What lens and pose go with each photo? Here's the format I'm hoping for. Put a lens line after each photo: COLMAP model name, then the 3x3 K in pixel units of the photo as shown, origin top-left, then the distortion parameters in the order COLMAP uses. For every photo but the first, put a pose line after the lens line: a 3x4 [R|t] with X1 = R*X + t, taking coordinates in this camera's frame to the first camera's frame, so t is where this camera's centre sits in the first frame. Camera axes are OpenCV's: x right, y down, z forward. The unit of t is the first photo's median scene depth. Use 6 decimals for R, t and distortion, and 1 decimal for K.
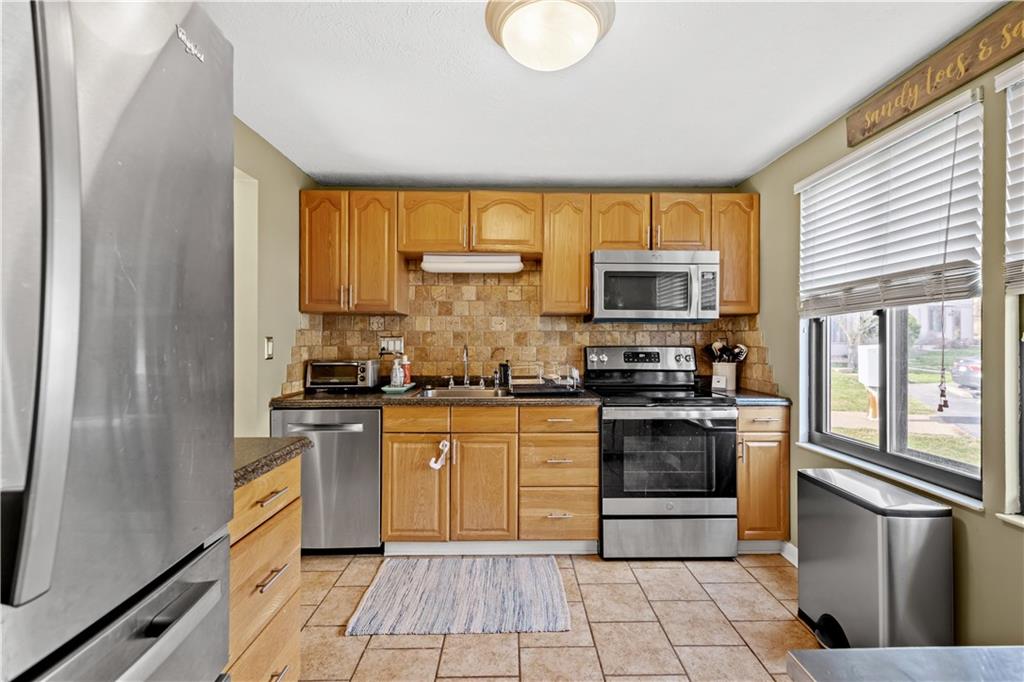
lens RADIAL K [[457.2, 0, 509.2], [0, 457.2, 339.5], [0, 0, 1]] dist [0.011652, -0.000592]
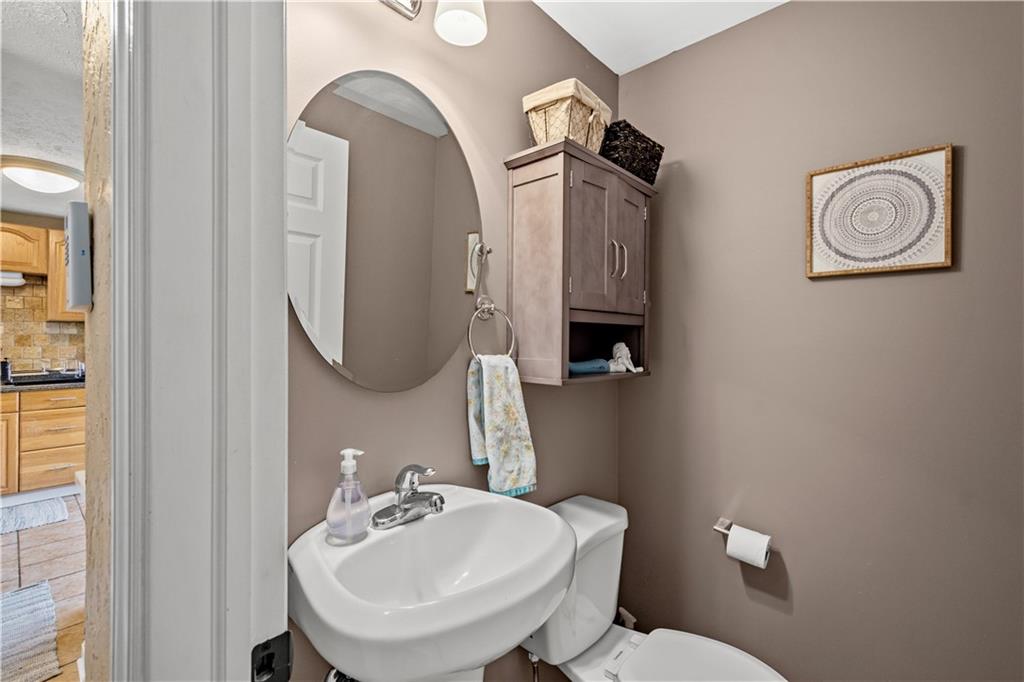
lens RADIAL K [[457.2, 0, 513.8], [0, 457.2, 337.0], [0, 0, 1]] dist [0.011652, -0.000592]
pose [[0.671015, 0.001550, 0.741442, -0.011731], [0.000001, 0.999998, -0.002092, -0.008397], [-0.741444, 0.001404, 0.671014, -0.854005]]
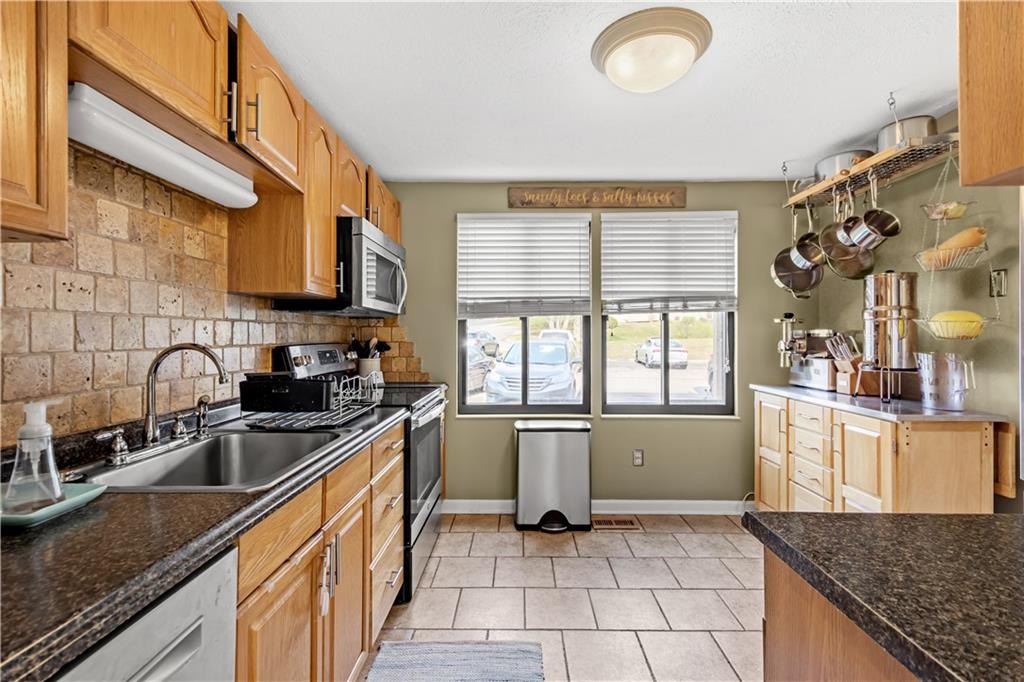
lens RADIAL K [[457.2, 0, 510.4], [0, 457.2, 337.6], [0, 0, 1]] dist [0.011652, -0.000592]
pose [[0.005953, -0.003601, 0.999976, -0.535451], [-0.000144, 0.999994, 0.003602, 0.001652], [-0.999982, -0.000166, 0.005952, 0.702421]]
